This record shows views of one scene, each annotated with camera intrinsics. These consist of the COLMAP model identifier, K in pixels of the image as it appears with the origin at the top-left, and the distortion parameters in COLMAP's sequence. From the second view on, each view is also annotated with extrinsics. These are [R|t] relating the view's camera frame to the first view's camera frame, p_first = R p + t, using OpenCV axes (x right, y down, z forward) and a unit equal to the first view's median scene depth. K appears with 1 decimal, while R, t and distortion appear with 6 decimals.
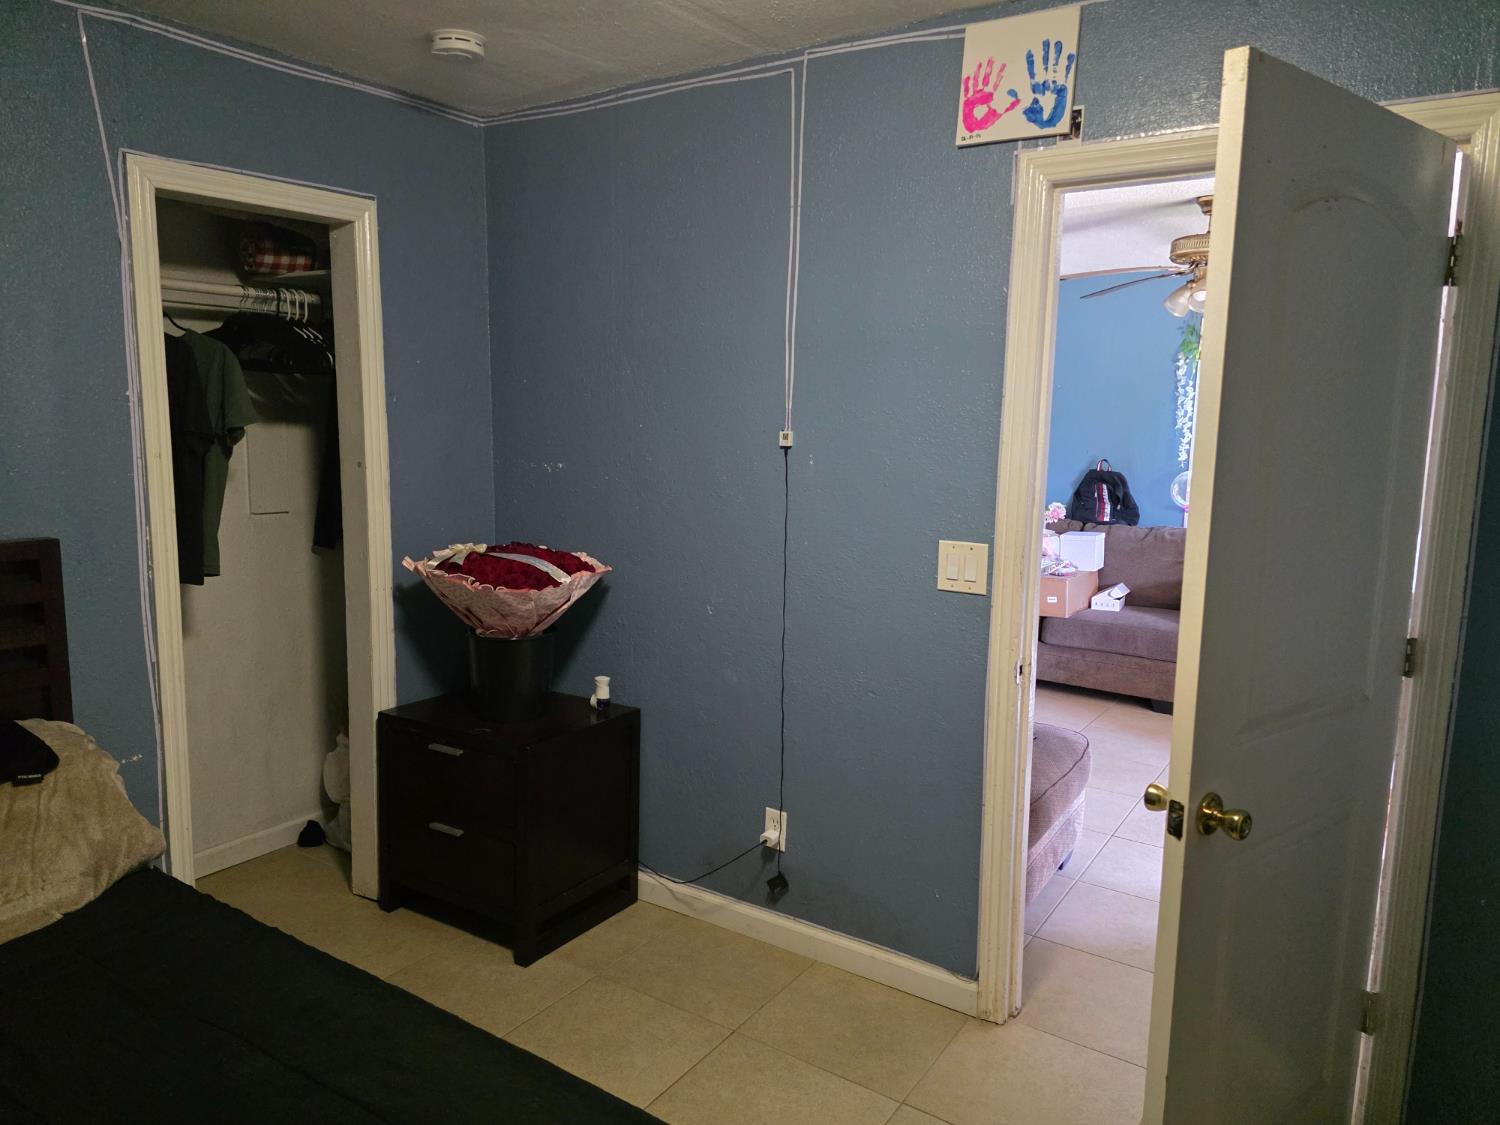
lens RADIAL K [[1030.7, 0, 760.2], [0, 1030.7, 564.6], [0, 0, 1]] dist [0.085709, -0.075795]
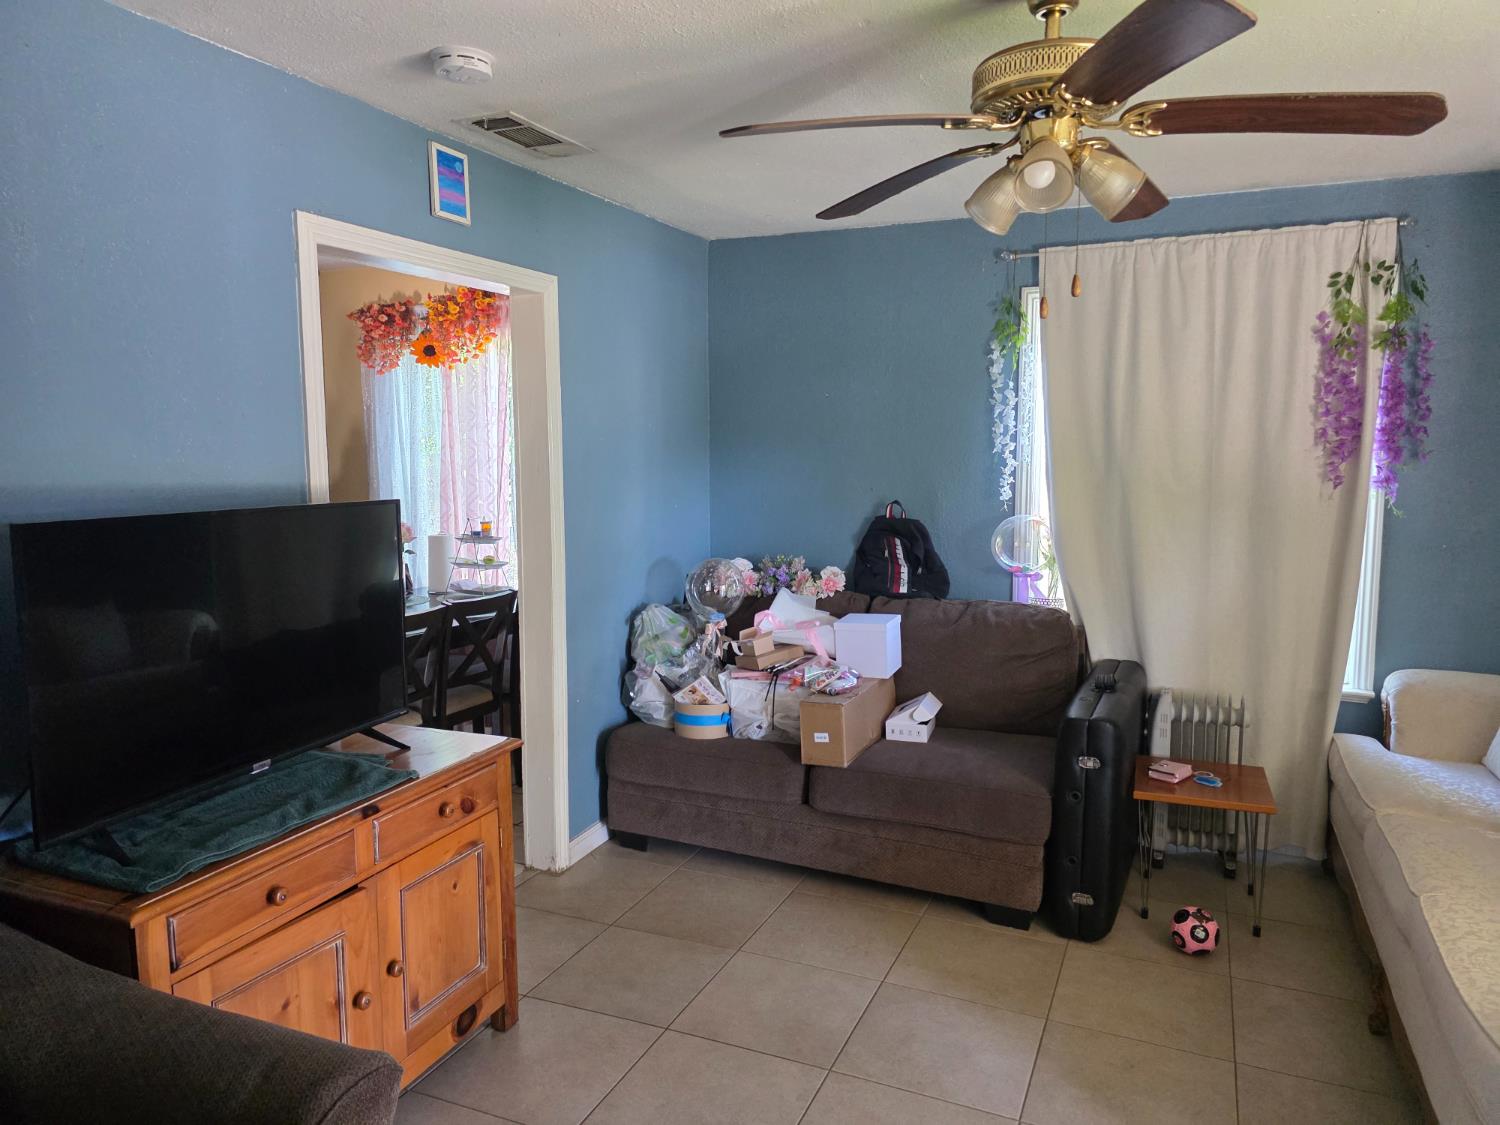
lens RADIAL K [[1030.7, 0, 742.3], [0, 1030.7, 558.4], [0, 0, 1]] dist [0.085709, -0.075795]
pose [[0.988608, -0.046369, 0.143195, 0.035709], [0.050353, 0.998435, -0.024324, -0.013892], [-0.141843, 0.031257, 0.989396, 0.093307]]
